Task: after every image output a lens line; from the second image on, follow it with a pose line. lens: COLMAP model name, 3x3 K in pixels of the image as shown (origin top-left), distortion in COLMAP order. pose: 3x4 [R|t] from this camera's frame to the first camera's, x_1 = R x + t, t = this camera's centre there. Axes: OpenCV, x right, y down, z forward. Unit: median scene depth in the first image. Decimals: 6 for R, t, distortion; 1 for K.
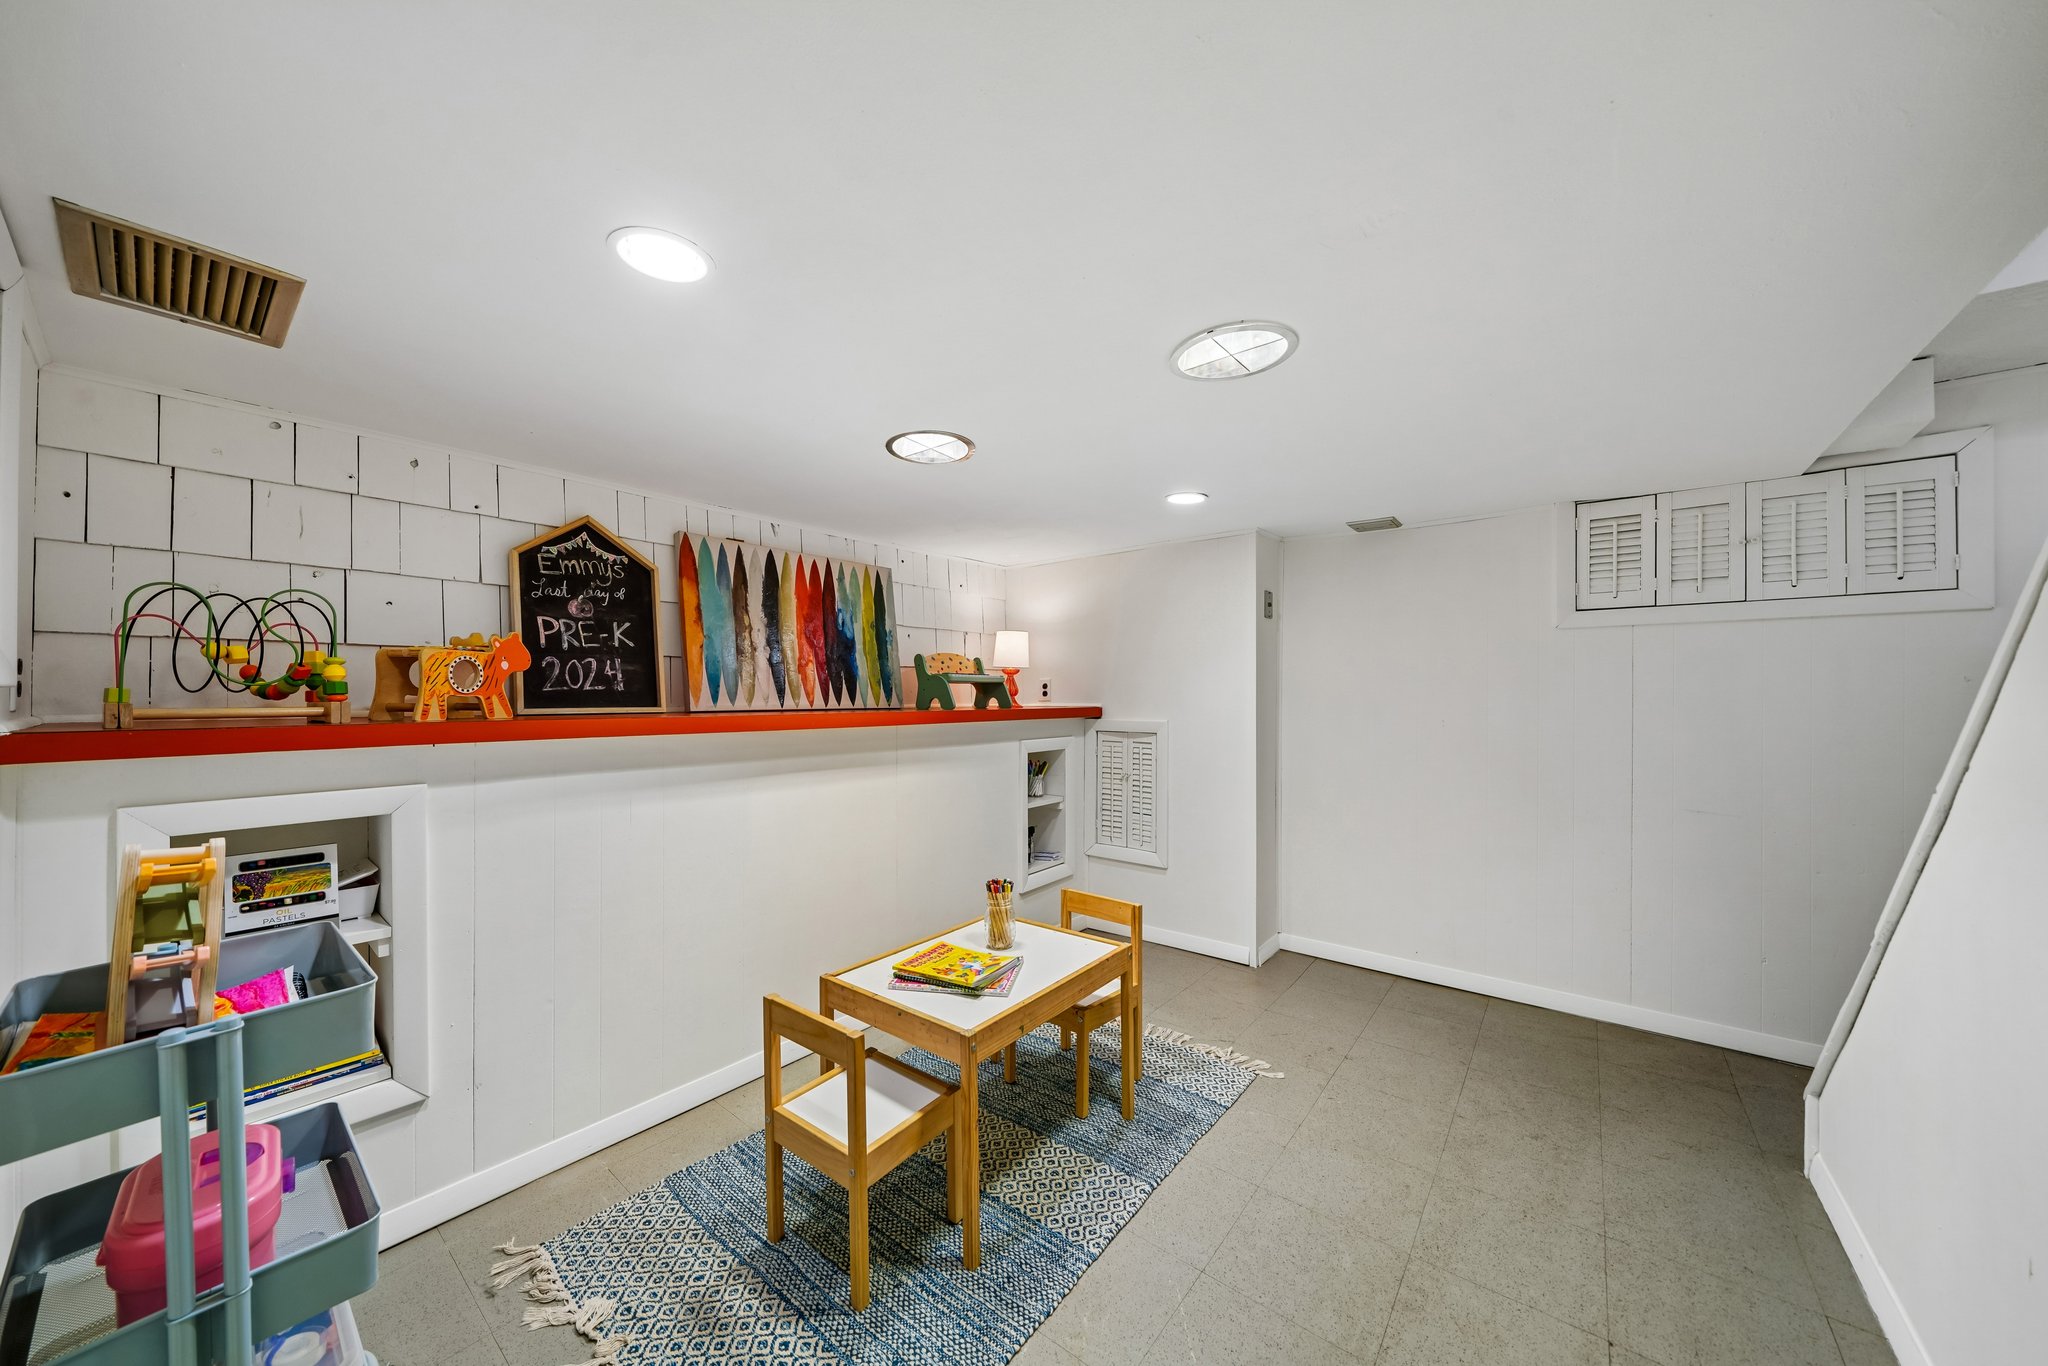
lens RADIAL K [[704.3, 0, 1010.8], [0, 704.3, 690.7], [0, 0, 1]] dist [-0.000754, -0.000087]
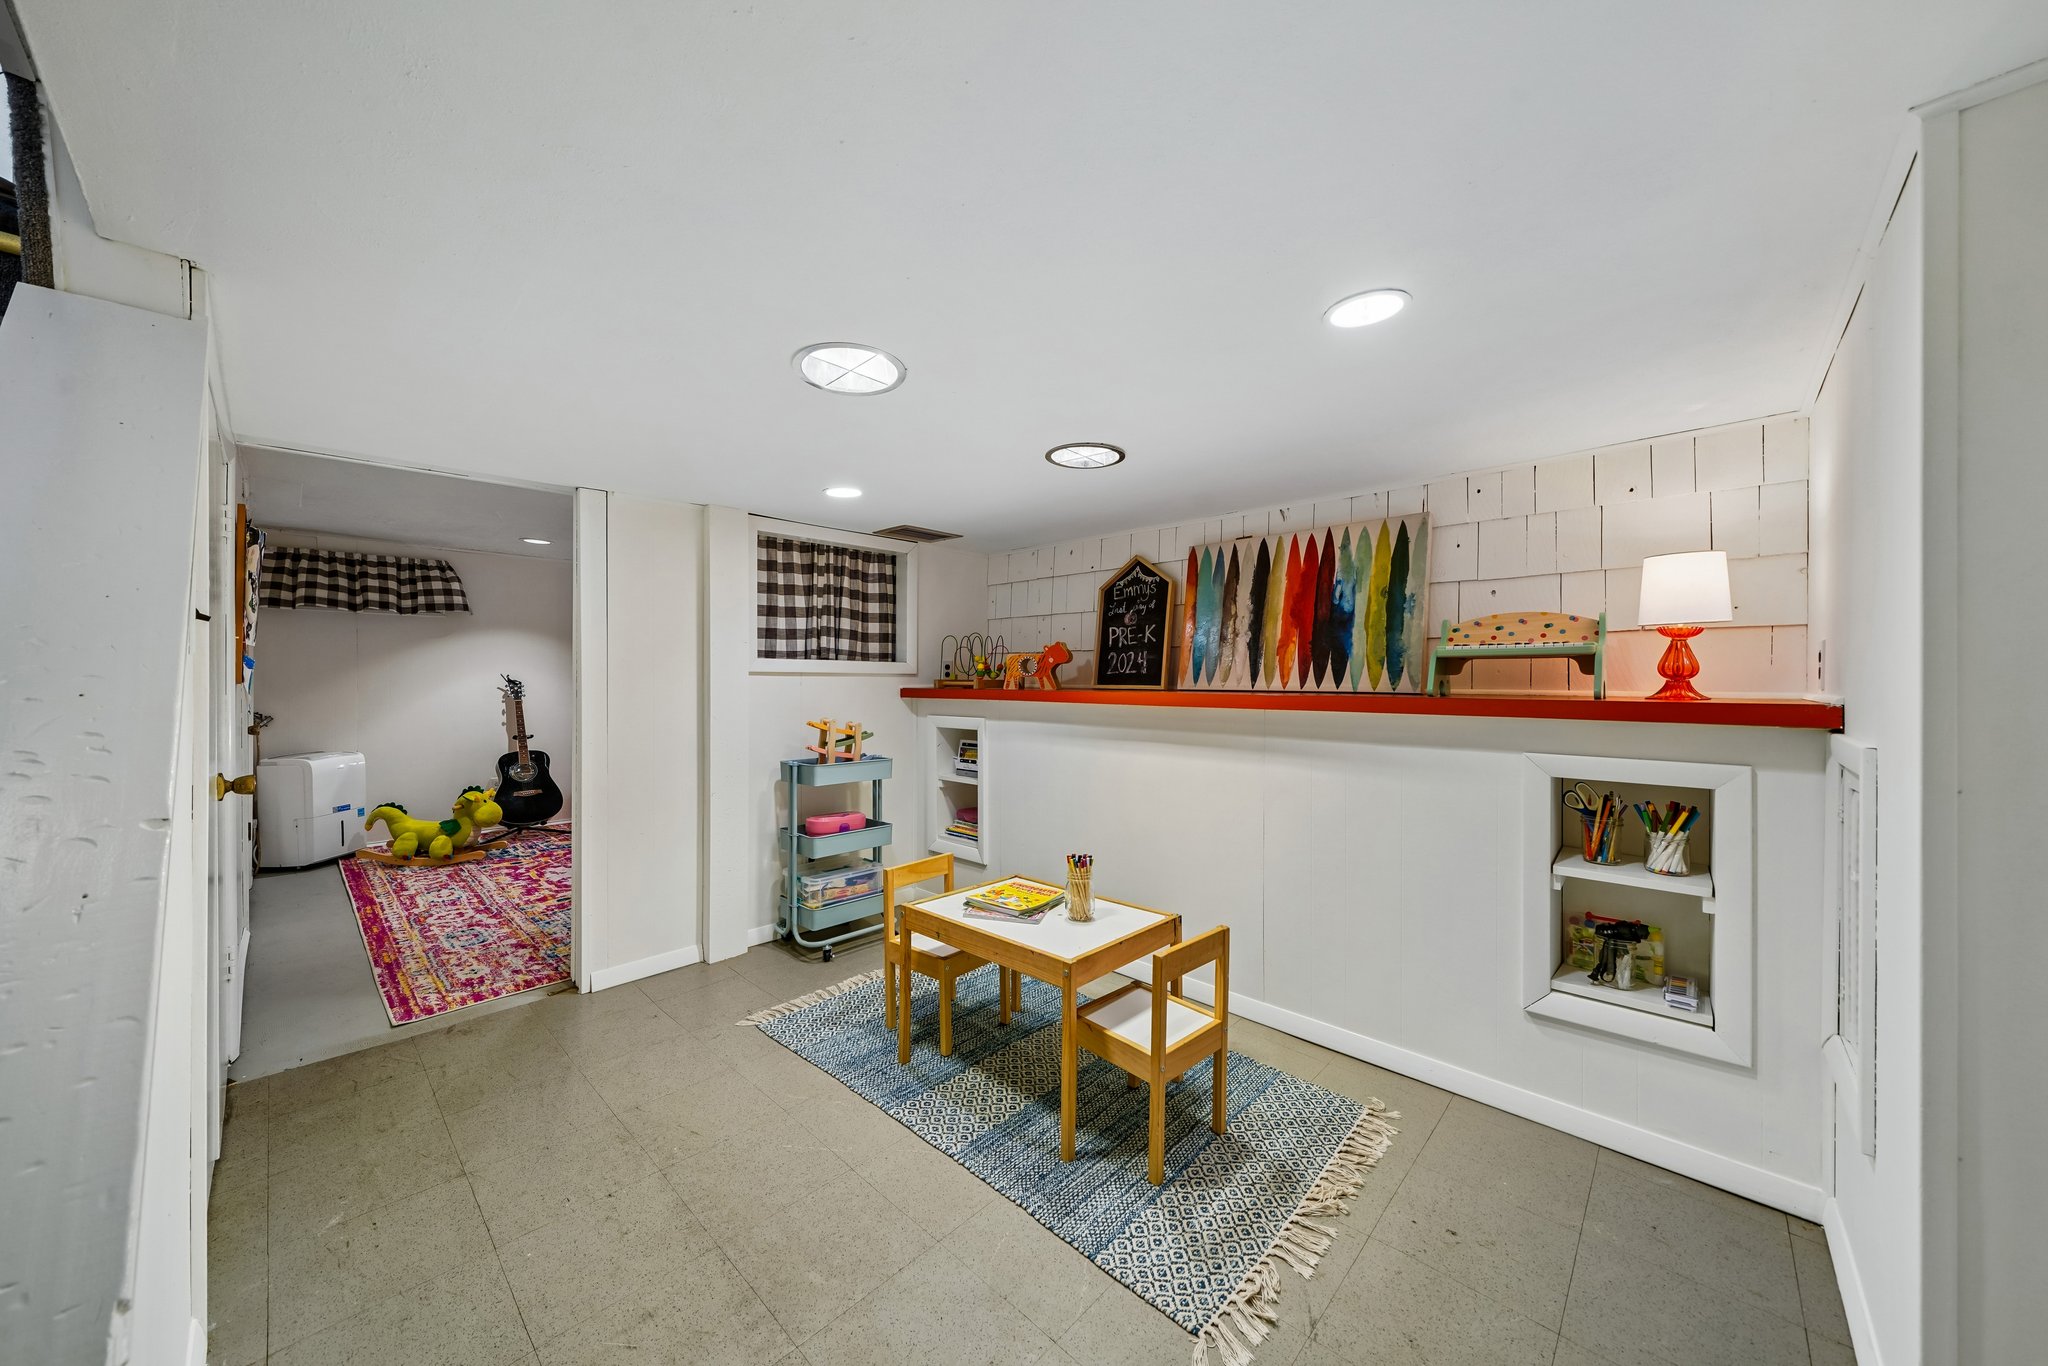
lens RADIAL K [[713.3, 0, 1019.1], [0, 713.3, 676.9], [0, 0, 1]] dist [-0.000183, -0.000068]
pose [[-0.077438, -0.001649, -0.996996, 0.796335], [0.005244, 0.999984, -0.002061, 0.007287], [0.996983, -0.005388, -0.077428, 0.763632]]
